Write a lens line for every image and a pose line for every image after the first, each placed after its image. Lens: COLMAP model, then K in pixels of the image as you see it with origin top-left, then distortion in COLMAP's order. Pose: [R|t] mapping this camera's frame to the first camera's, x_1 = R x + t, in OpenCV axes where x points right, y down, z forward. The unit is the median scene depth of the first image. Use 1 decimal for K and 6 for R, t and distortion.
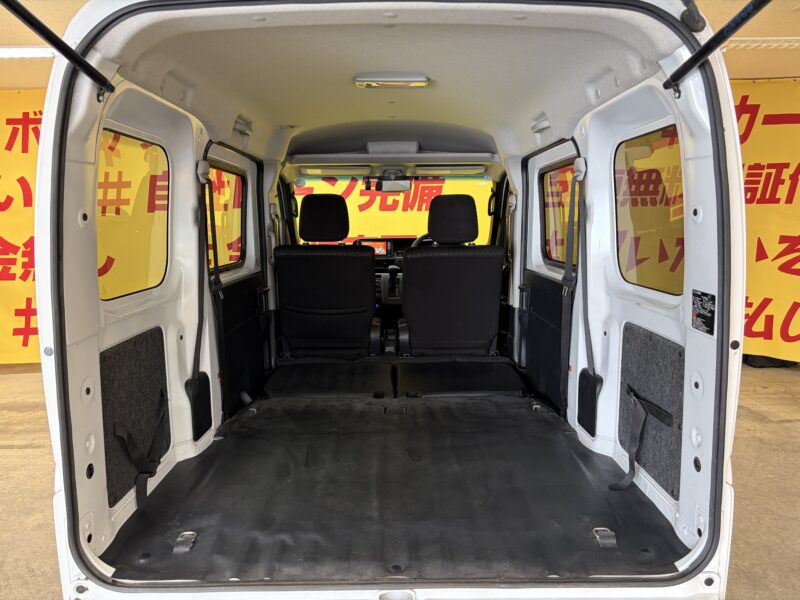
lens RADIAL K [[592.0, 0, 397.9], [0, 592.0, 304.1], [0, 0, 1]] dist [0.051840, -0.038730]
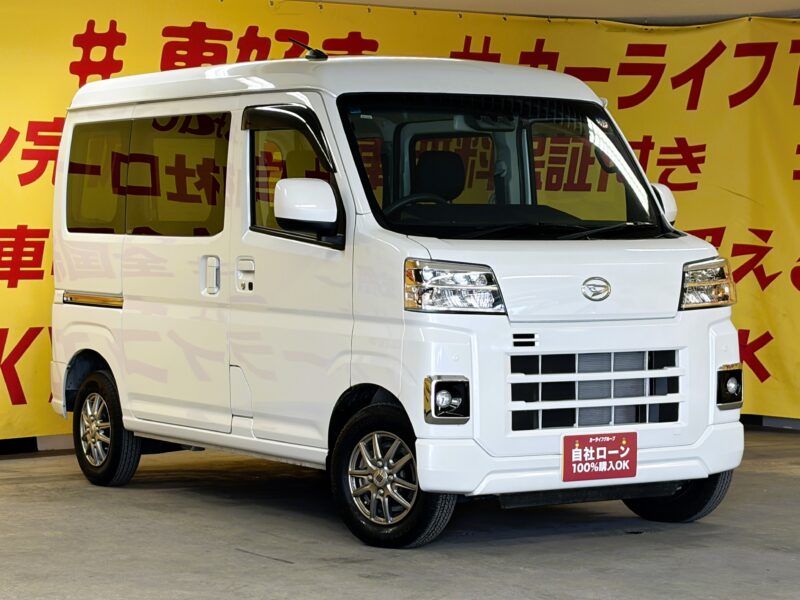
lens RADIAL K [[1994.0, 0, 389.4], [0, 1994.0, 283.1], [0, 0, 1]] dist [0.146301, 0.000000]
pose [[0.857717, -0.000677, 0.514121, -2.100109], [0.069929, 0.990859, -0.115358, 0.528379], [-0.509344, 0.134897, 0.849925, -2.342446]]
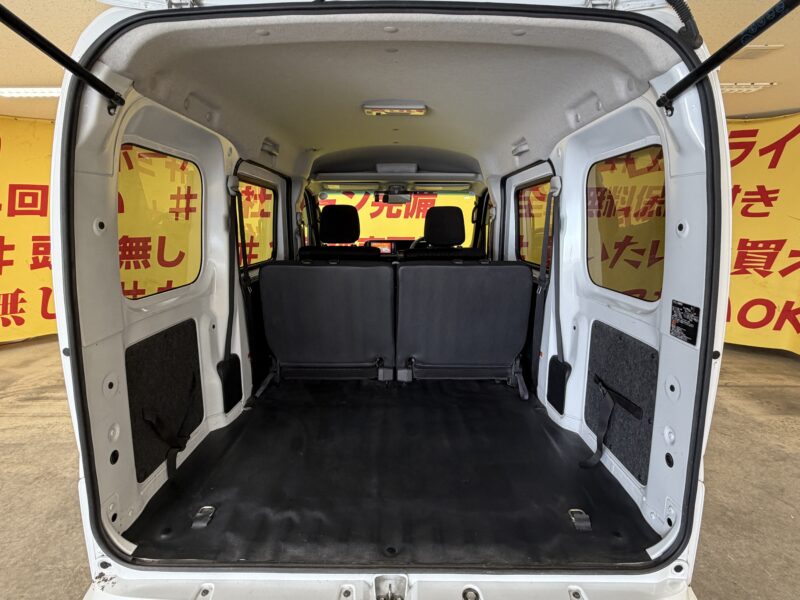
lens RADIAL K [[431.7, 0, 396.1], [0, 431.7, 299.5], [0, 0, 1]] dist [-0.009650, 0.006923]
pose [[0.999866, 0.012880, -0.010144, 0.005215], [-0.012550, 0.999410, 0.031983, -0.026992], [0.010550, -0.031851, 0.999437, 0.143318]]
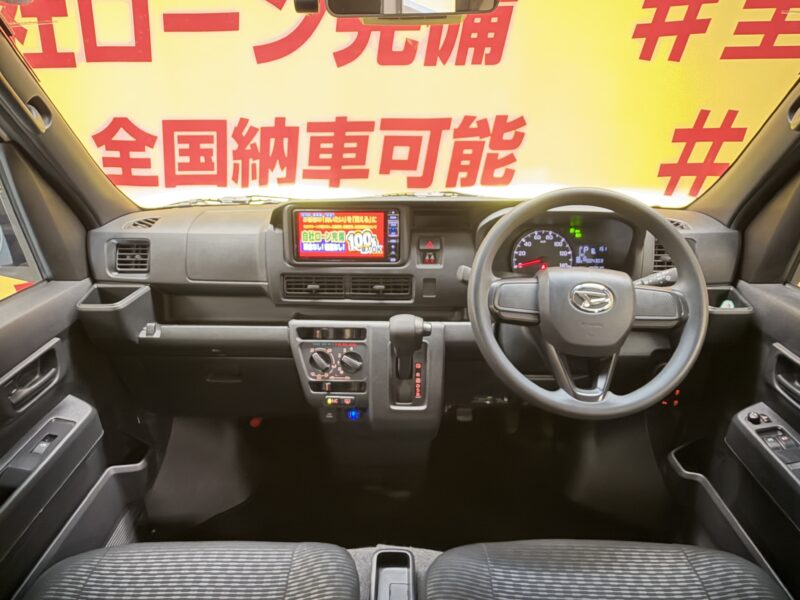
lens RADIAL K [[496.8, 0, 384.8], [0, 496.8, 302.1], [0, 0, 1]] dist [0.001468, -0.001507]
pose [[0.999154, 0.016942, -0.037485, -0.018521], [-0.004222, 0.948673, 0.316231, -0.275209], [0.040918, -0.315805, 0.947941, 1.487480]]
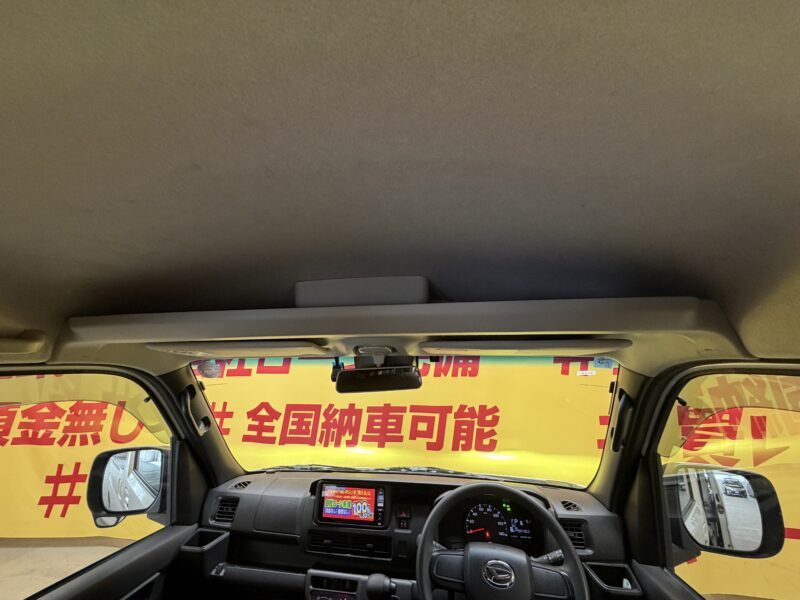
lens RADIAL K [[317.5, 0, 394.3], [0, 317.5, 301.6], [0, 0, 1]] dist [-0.001224, 0.001026]
pose [[0.984864, -0.032573, -0.170243, 0.088040], [-0.017914, 0.957797, -0.286887, -0.347424], [0.172402, 0.285595, 0.942716, 1.416473]]
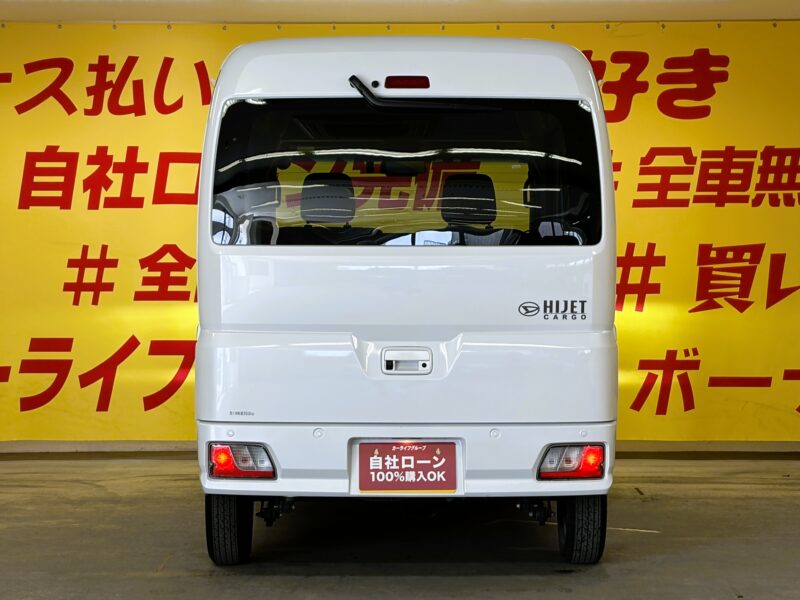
lens RADIAL K [[1891.2, 0, 401.8], [0, 1891.2, 292.0], [0, 0, 1]] dist [0.079447, 0.000000]
pose [[0.999757, 0.010735, -0.019276, 0.096508], [-0.013457, 0.989025, -0.147134, 0.634946], [0.017485, 0.147358, 0.988929, -2.766377]]
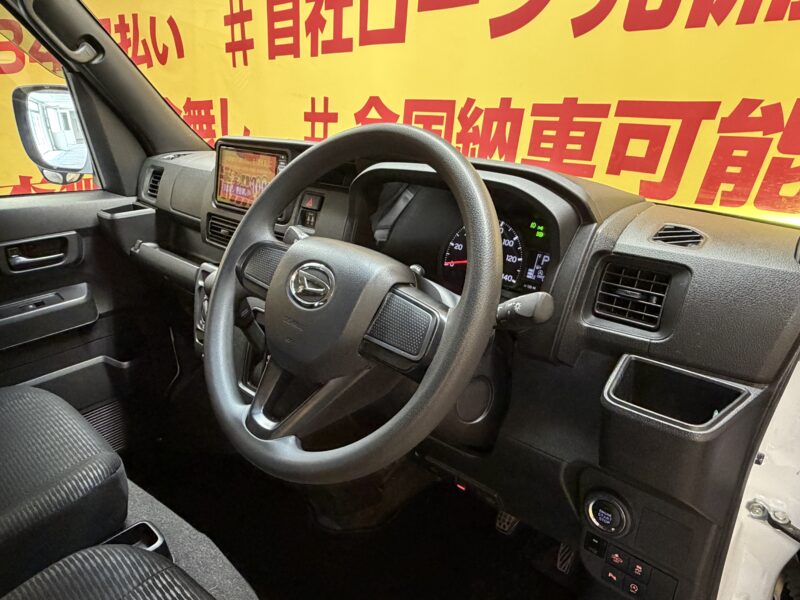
lens RADIAL K [[542.5, 0, 390.9], [0, 542.5, 301.0], [0, 0, 1]] dist [-0.036148, 0.027428]
pose [[0.715189, 0.256462, -0.650179, 0.349754], [-0.071948, 0.952319, 0.296499, -0.230115], [0.695218, -0.165274, 0.699540, 1.710939]]
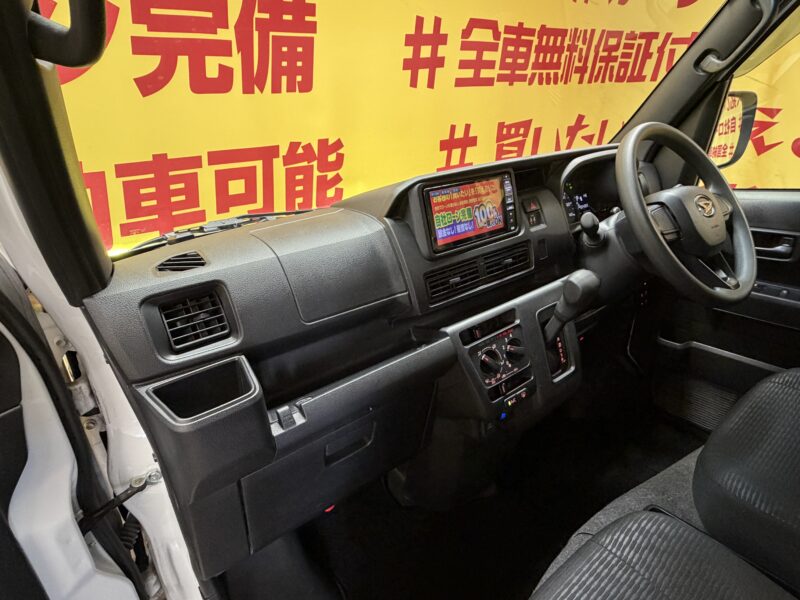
lens RADIAL K [[431.7, 0, 391.7], [0, 431.7, 304.9], [0, 0, 1]] dist [-0.009650, 0.006923]
pose [[0.792740, -0.276550, 0.543216, -0.356696], [0.132267, 0.947969, 0.289586, -0.220362], [-0.595037, -0.157717, 0.788071, 1.716984]]
